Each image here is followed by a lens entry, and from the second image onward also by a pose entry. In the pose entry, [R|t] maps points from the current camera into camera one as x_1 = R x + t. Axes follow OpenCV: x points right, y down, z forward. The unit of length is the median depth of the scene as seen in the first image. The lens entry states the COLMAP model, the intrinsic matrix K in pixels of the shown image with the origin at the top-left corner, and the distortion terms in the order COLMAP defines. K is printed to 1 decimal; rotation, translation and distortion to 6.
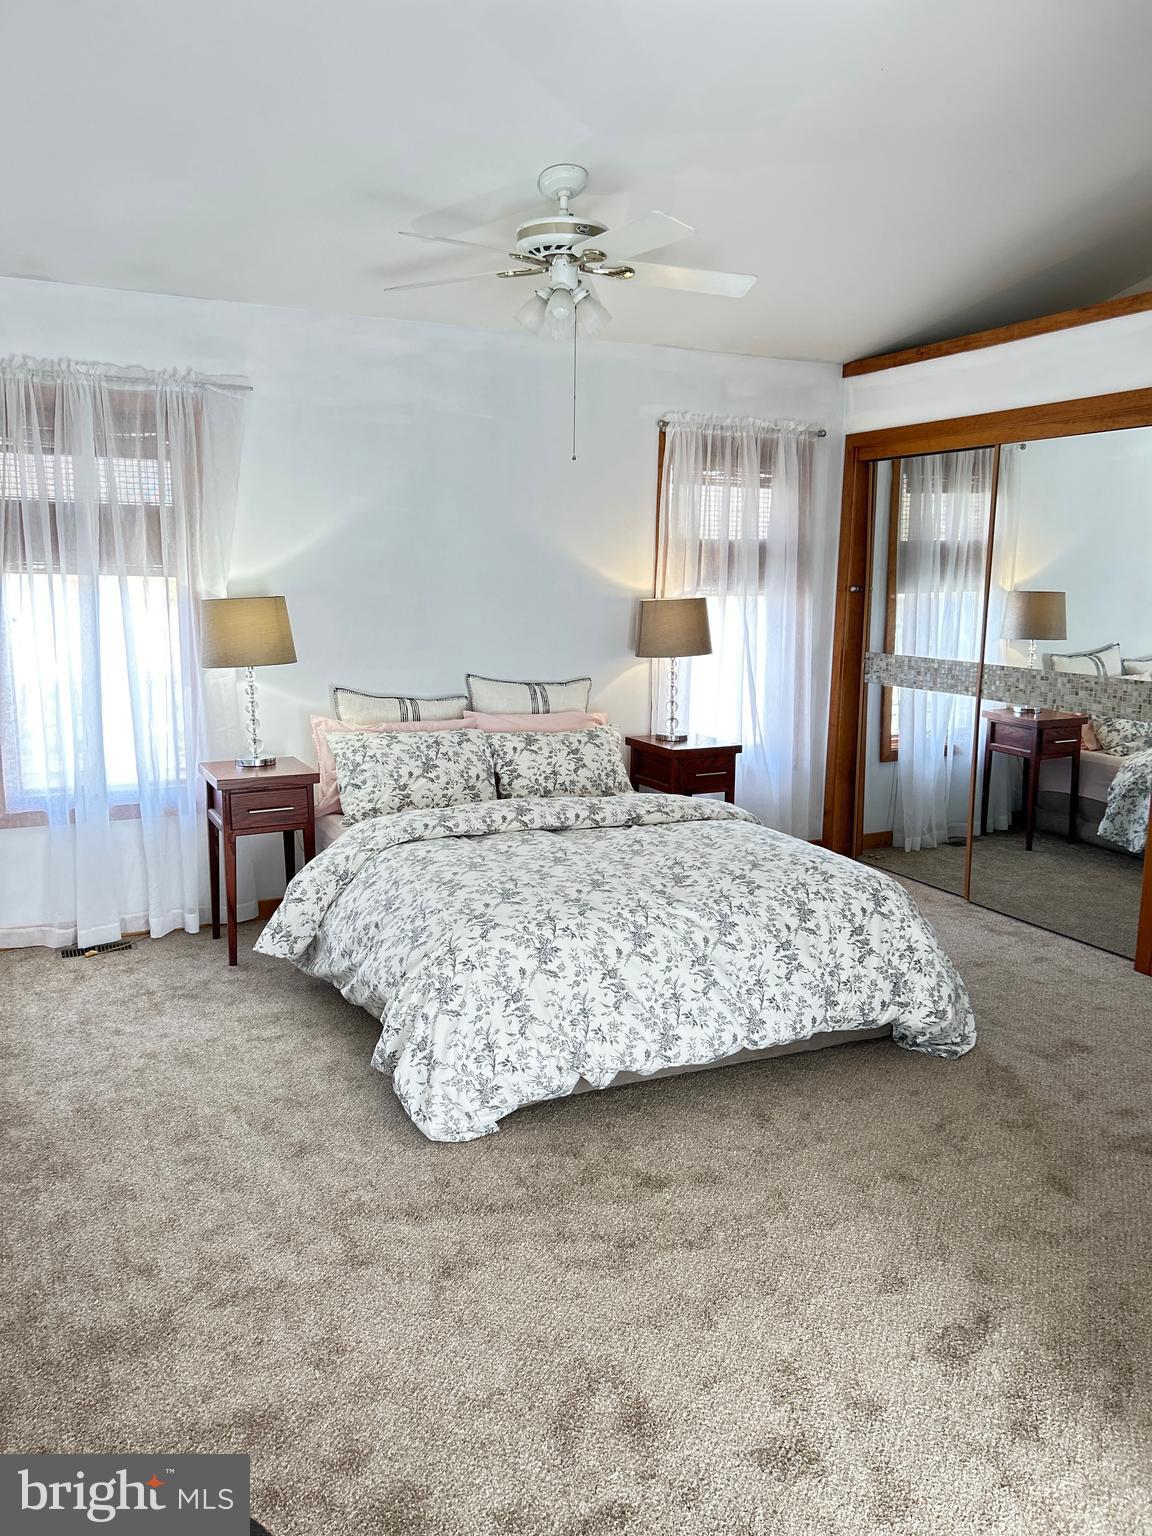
lens RADIAL K [[1145.4, 0, 568.4], [0, 1145.4, 771.3], [0, 0, 1]] dist [0.020420, -0.033111]
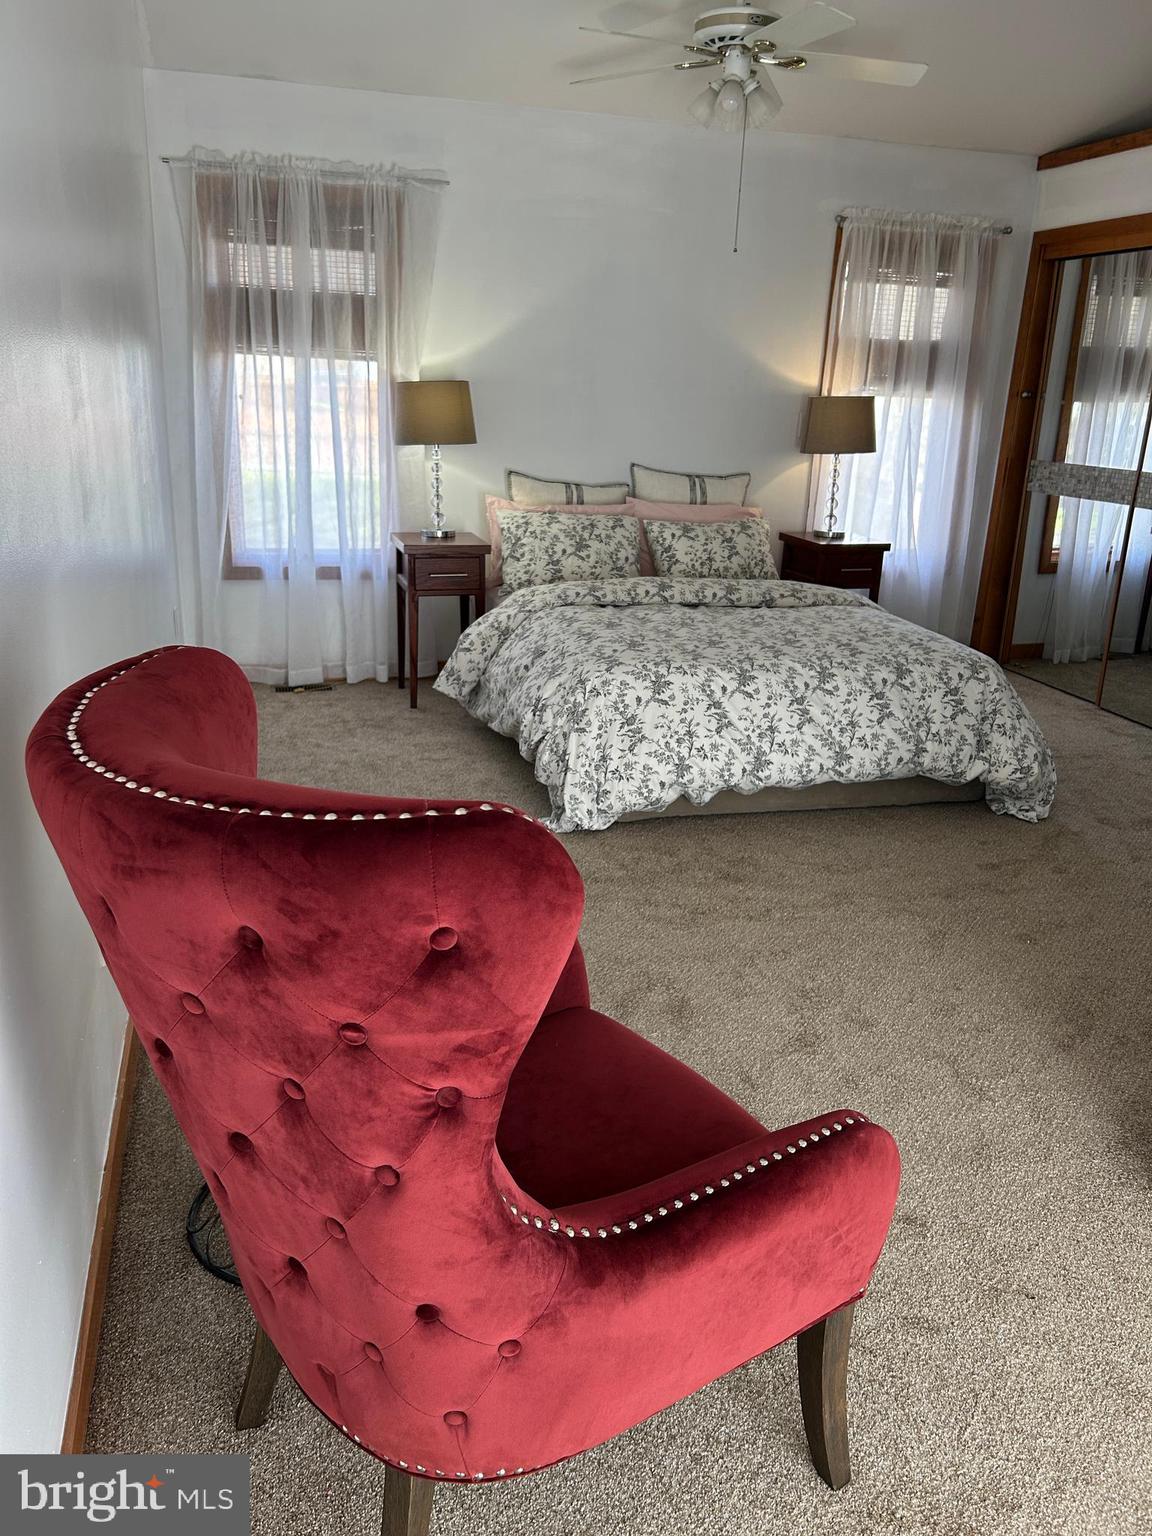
lens RADIAL K [[1145.4, 0, 568.4], [0, 1145.4, 771.3], [0, 0, 1]] dist [0.020420, -0.033111]
pose [[0.983982, 0.079408, -0.159607, 0.054358], [-0.054830, 0.986721, 0.152890, 0.044262], [0.169628, -0.141690, 0.975269, -0.121106]]
